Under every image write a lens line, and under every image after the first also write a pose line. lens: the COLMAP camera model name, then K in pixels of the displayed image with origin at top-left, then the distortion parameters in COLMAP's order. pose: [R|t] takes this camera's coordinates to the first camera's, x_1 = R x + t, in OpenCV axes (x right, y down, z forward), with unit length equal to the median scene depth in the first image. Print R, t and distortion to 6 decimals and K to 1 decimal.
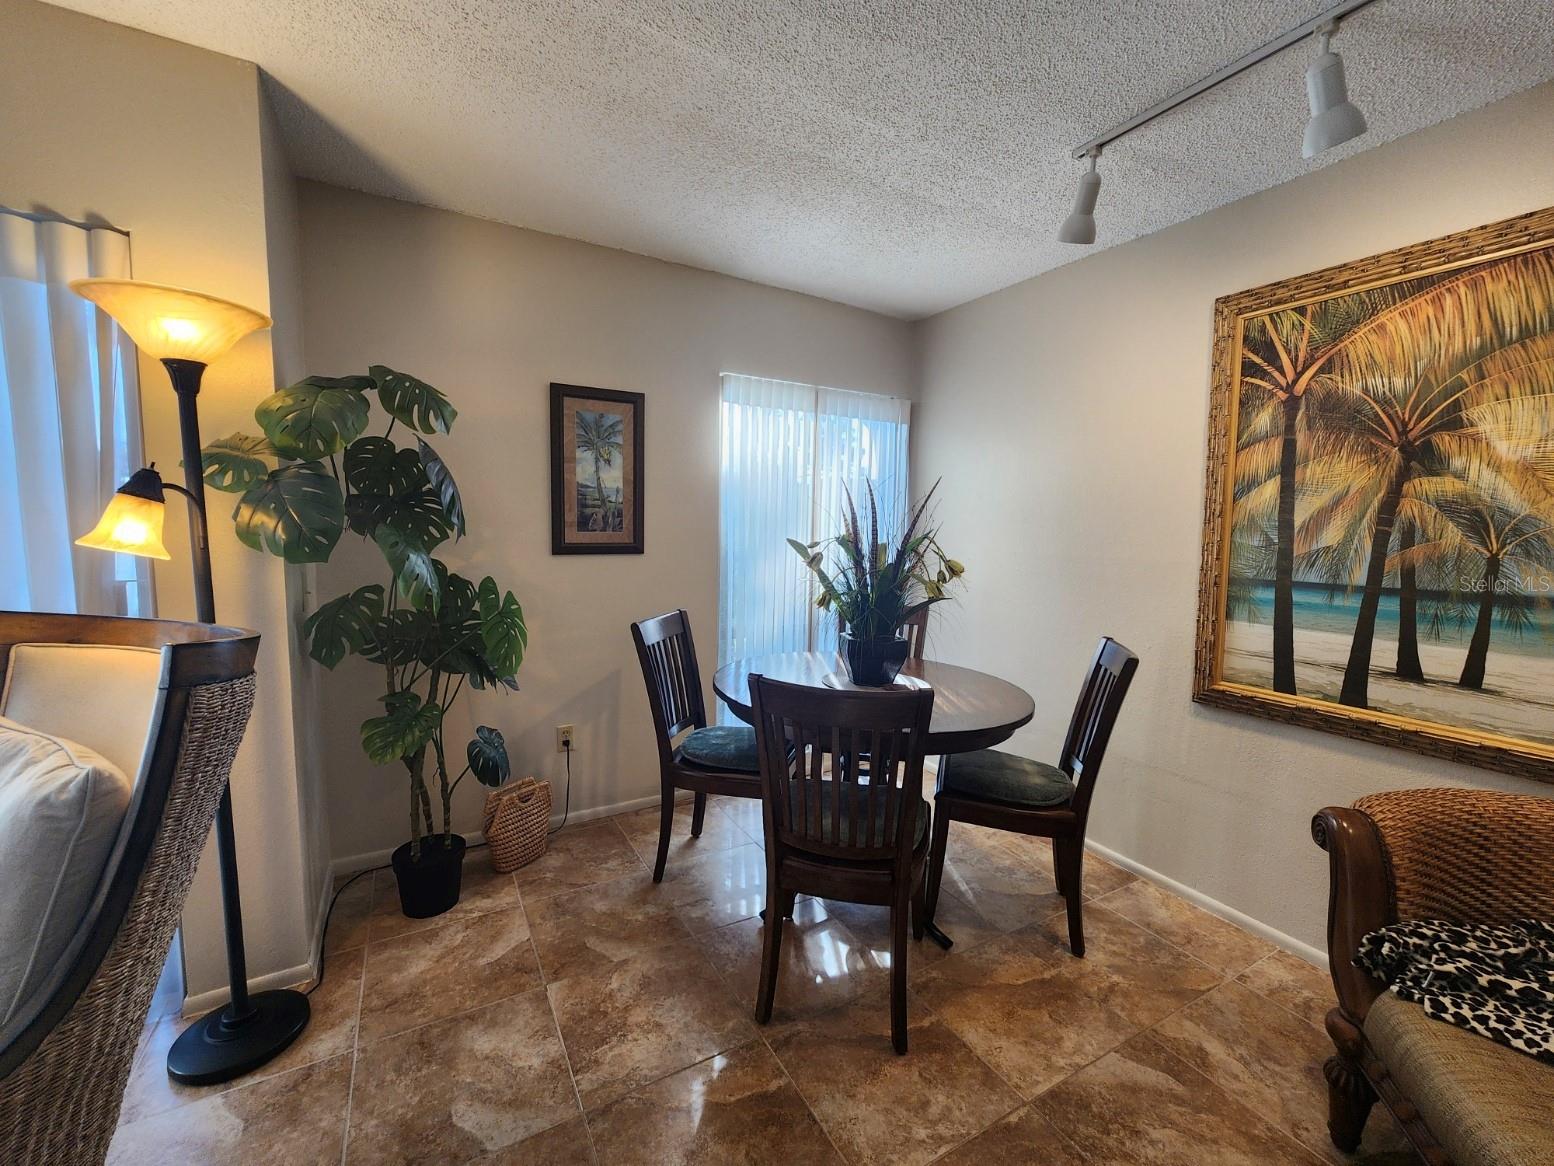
lens RADIAL K [[639.2, 0, 775.8], [0, 639.2, 580.1], [0, 0, 1]] dist [-0.000309, -0.000016]
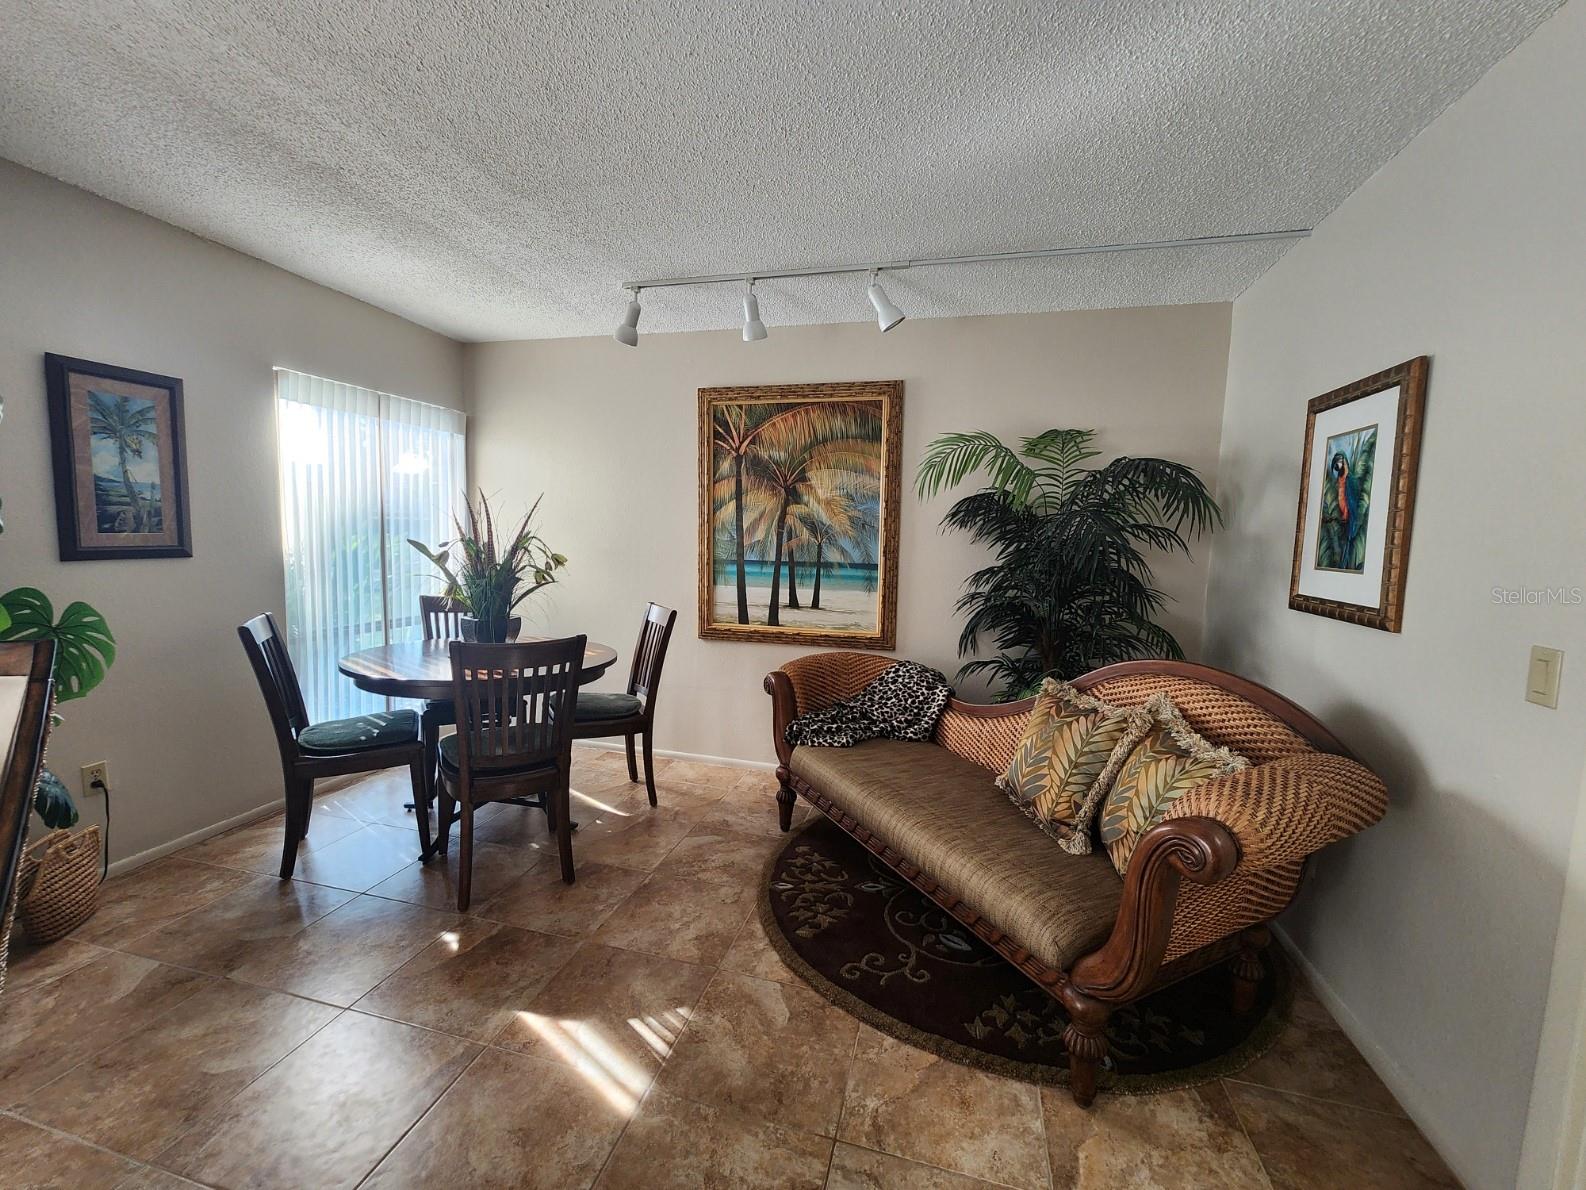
lens RADIAL K [[647.9, 0, 785.8], [0, 647.9, 591.0], [0, 0, 1]] dist [0.001826, 0.000258]
pose [[0.704951, -0.067743, 0.706013, -0.388093], [0.051933, 0.997686, 0.043875, 0.014309], [-0.707352, 0.005735, 0.706838, -0.352581]]
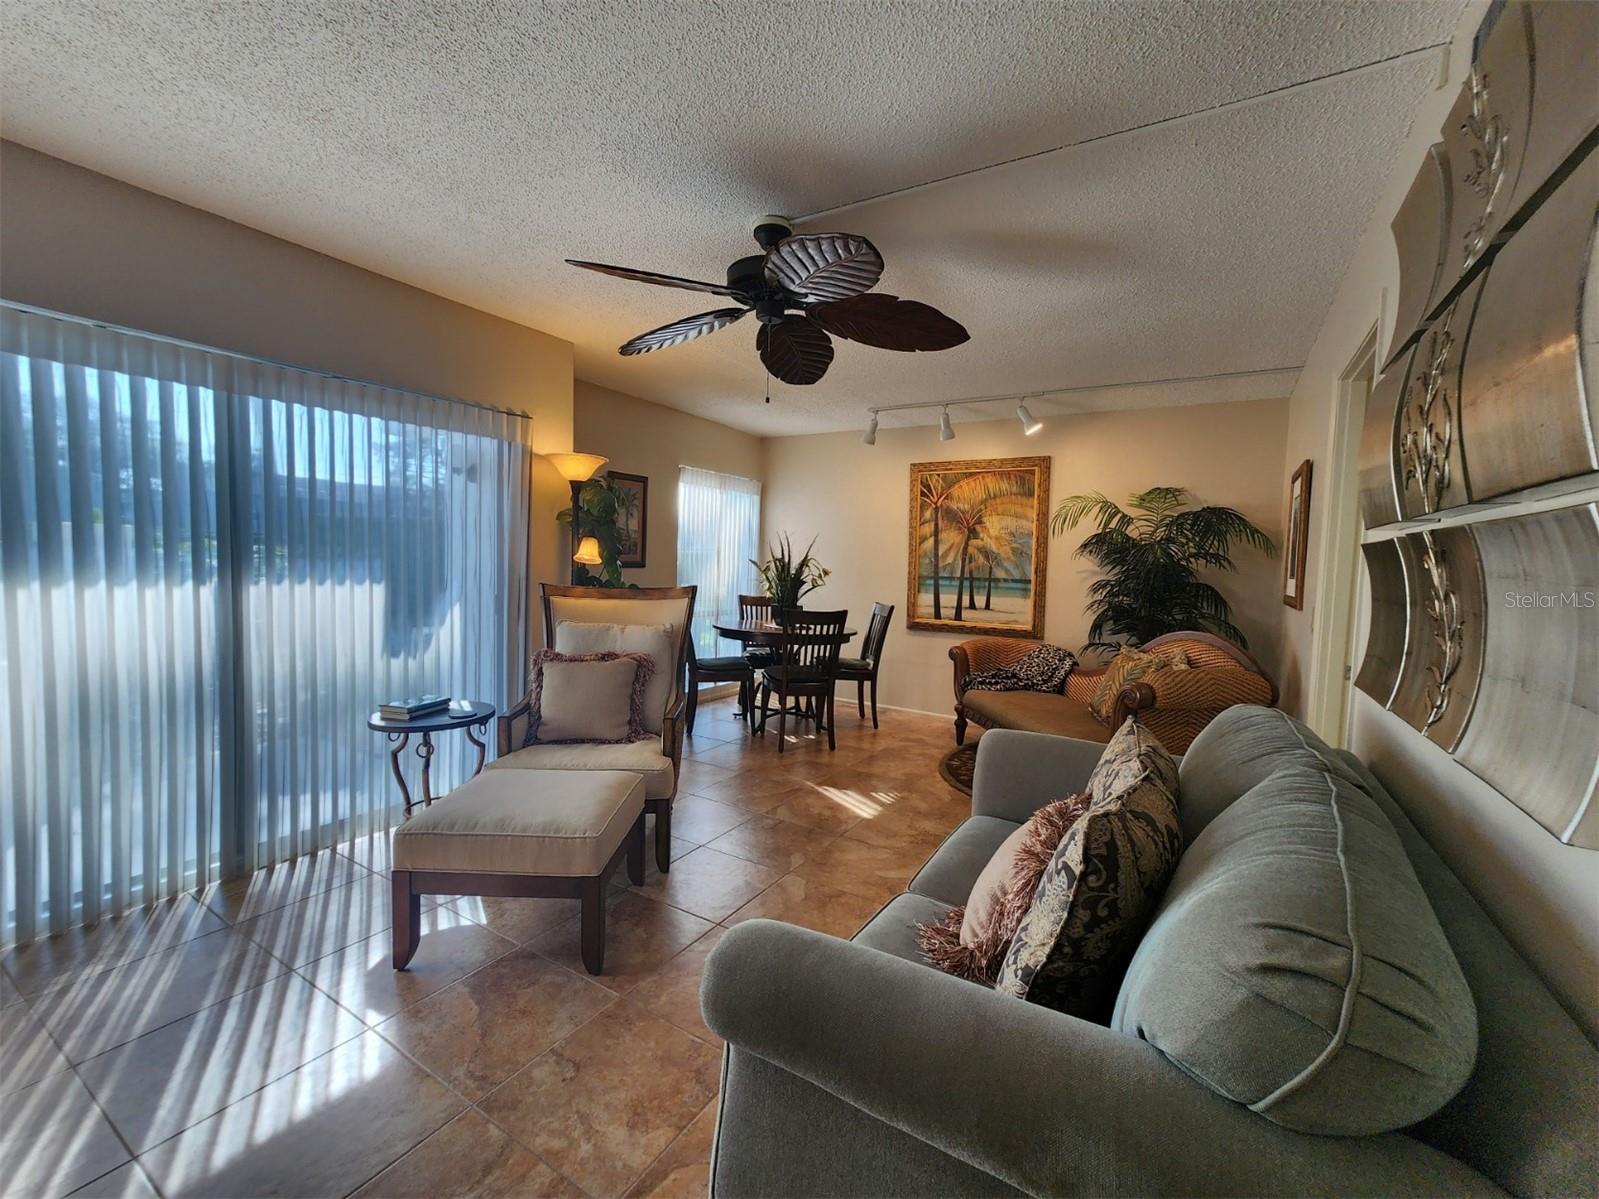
lens RADIAL K [[659.0, 0, 799.8], [0, 659.0, 592.8], [0, 0, 1]] dist [-0.001689, 0.000508]
pose [[0.877699, -0.017052, 0.478908, -1.020688], [0.028331, 0.999465, -0.016337, 0.099634], [-0.478373, 0.027907, 0.877713, -1.133909]]
